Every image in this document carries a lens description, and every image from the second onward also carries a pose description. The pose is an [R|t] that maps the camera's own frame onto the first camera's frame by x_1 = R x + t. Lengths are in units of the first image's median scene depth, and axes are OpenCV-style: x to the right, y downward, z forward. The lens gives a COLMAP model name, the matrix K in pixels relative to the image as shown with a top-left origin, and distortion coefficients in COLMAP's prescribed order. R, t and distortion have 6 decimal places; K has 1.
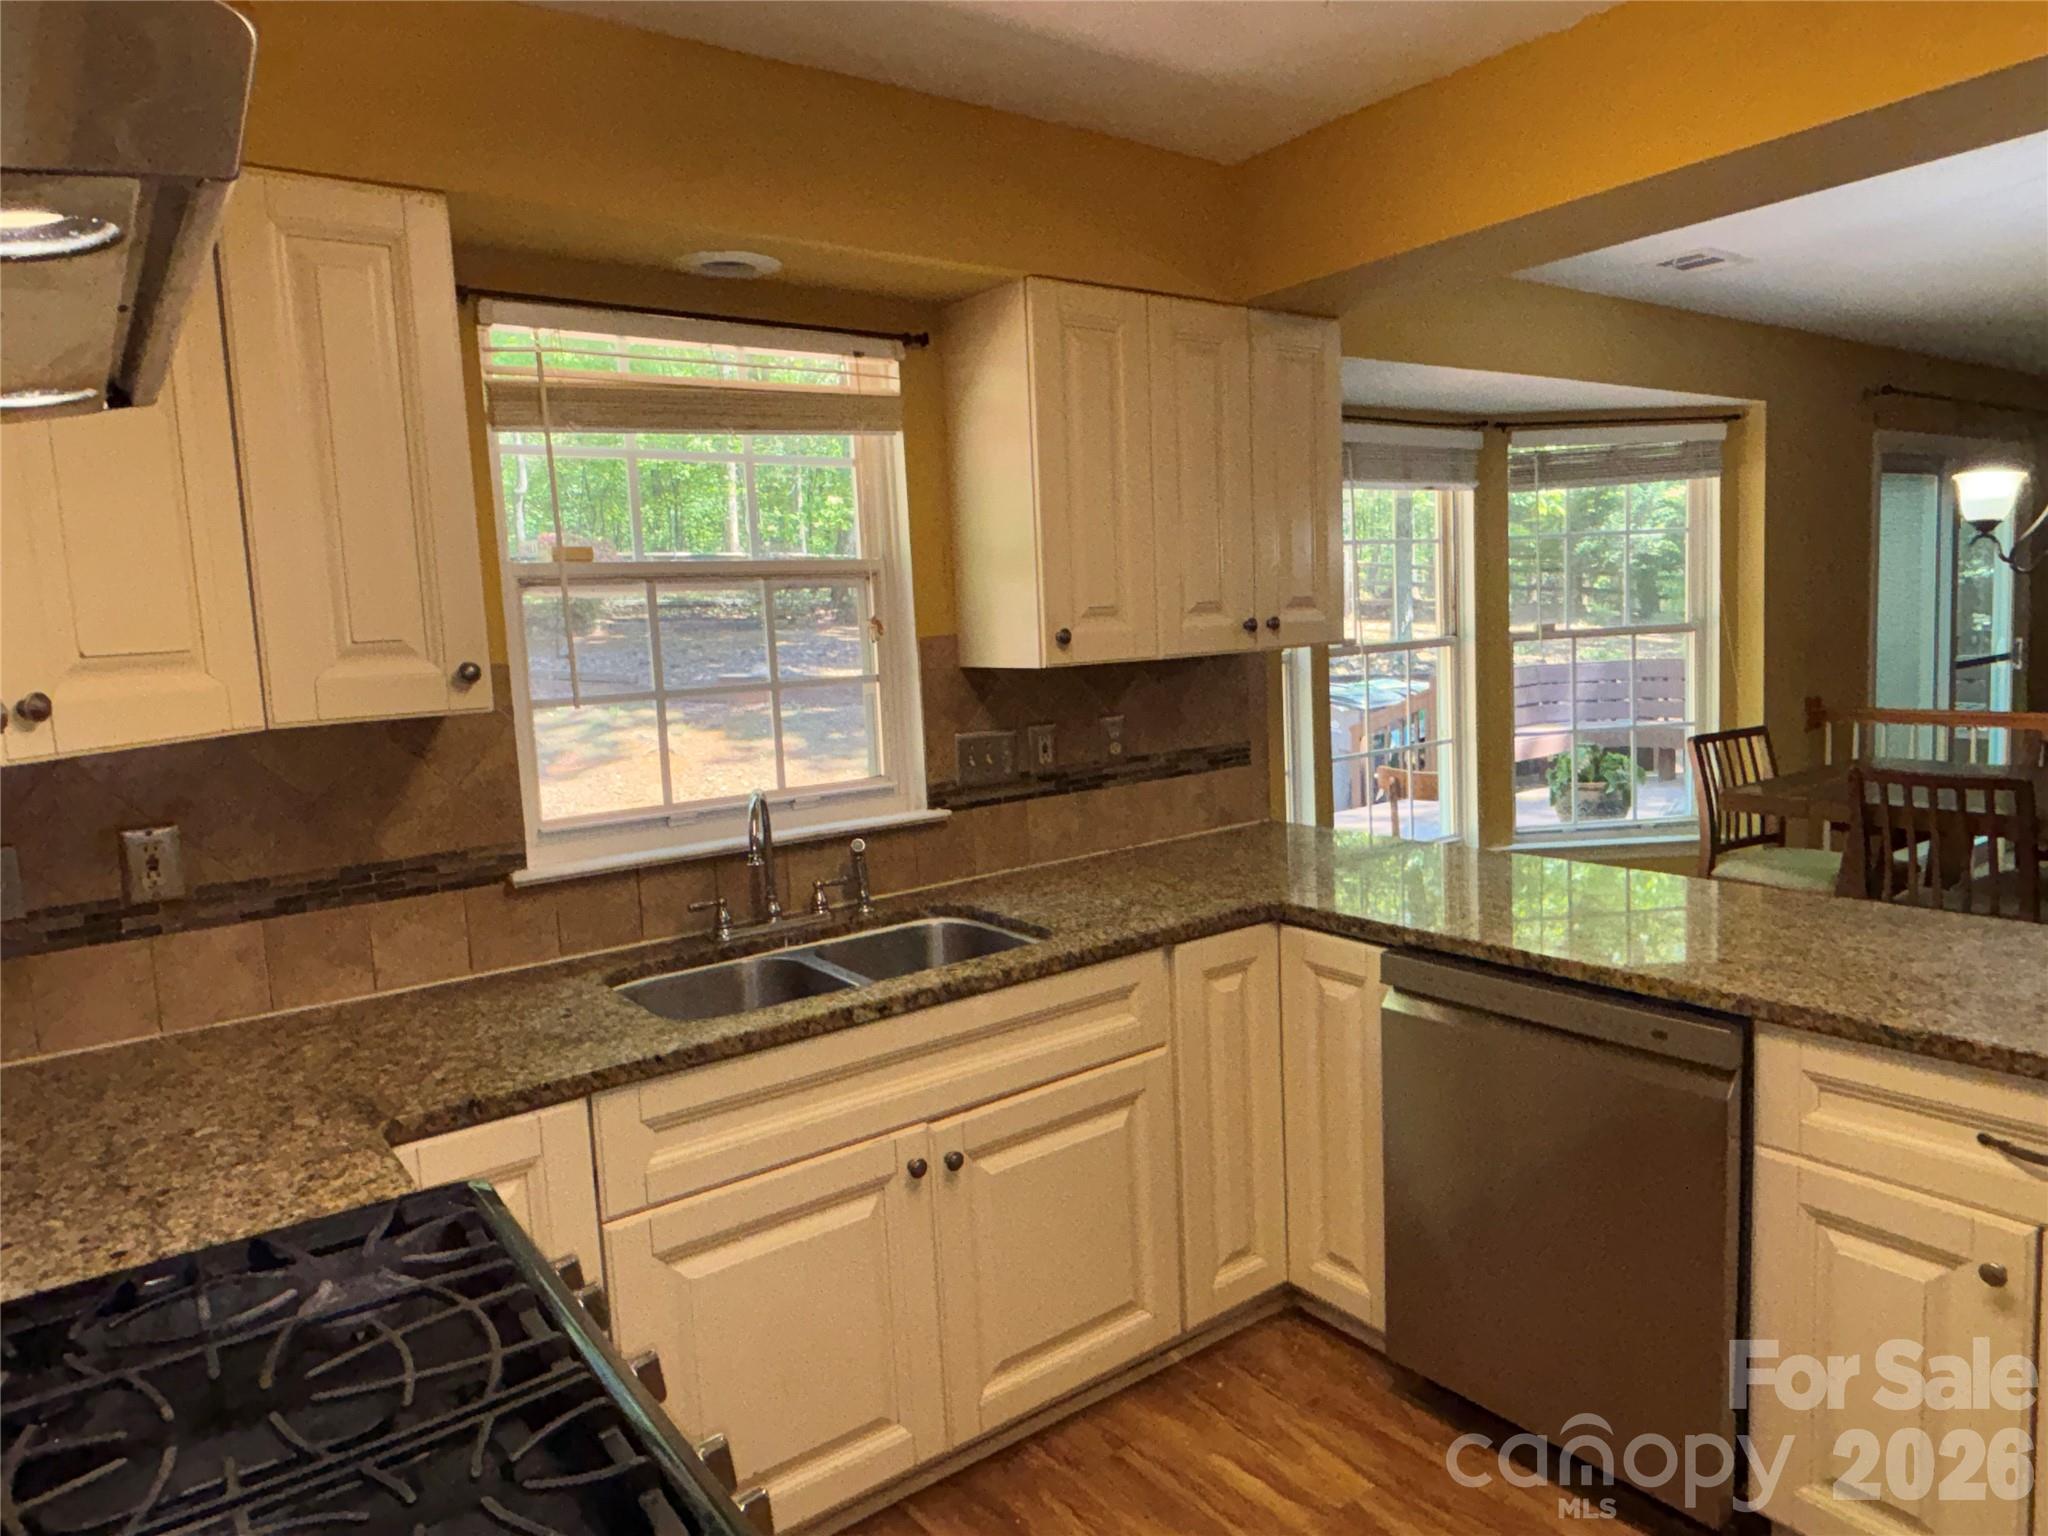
lens RADIAL K [[1275.4, 0, 1025.2], [0, 1275.4, 742.7], [0, 0, 1]] dist [0.050701, -0.080074]
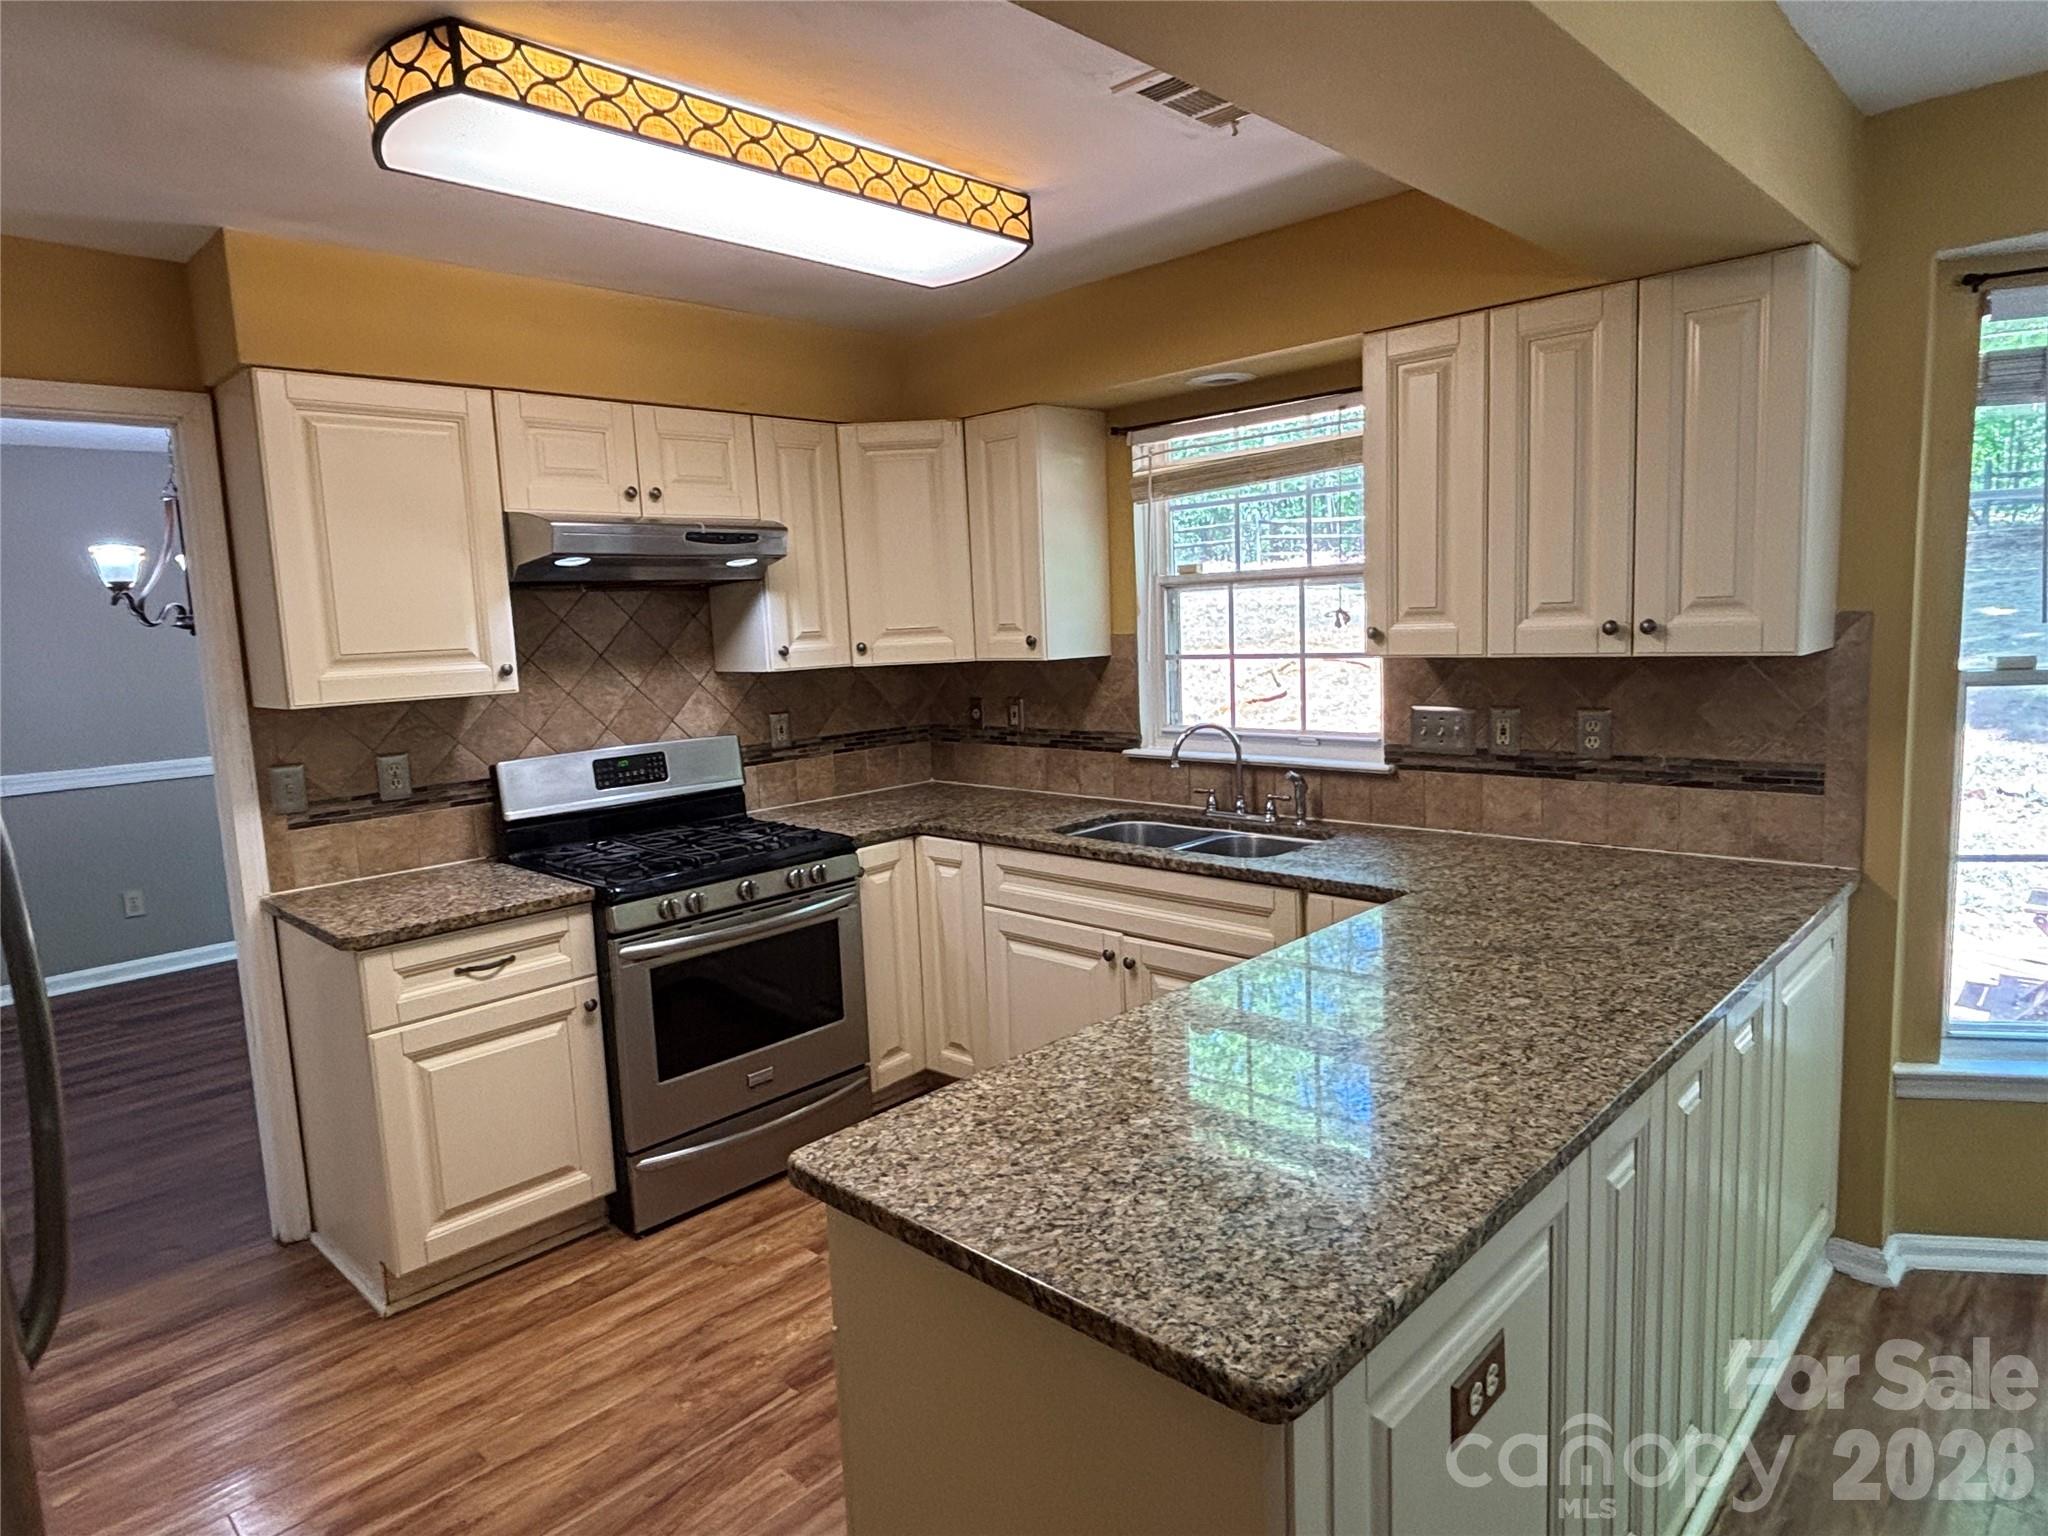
lens RADIAL K [[1180.7, 0, 1010.3], [0, 1180.7, 763.6], [0, 0, 1]] dist [-0.005291, -0.003599]
pose [[0.178117, 0.164053, -0.970238, 0.922706], [-0.063054, 0.985881, 0.155123, -0.097775], [0.981987, 0.033547, 0.185946, 0.404084]]
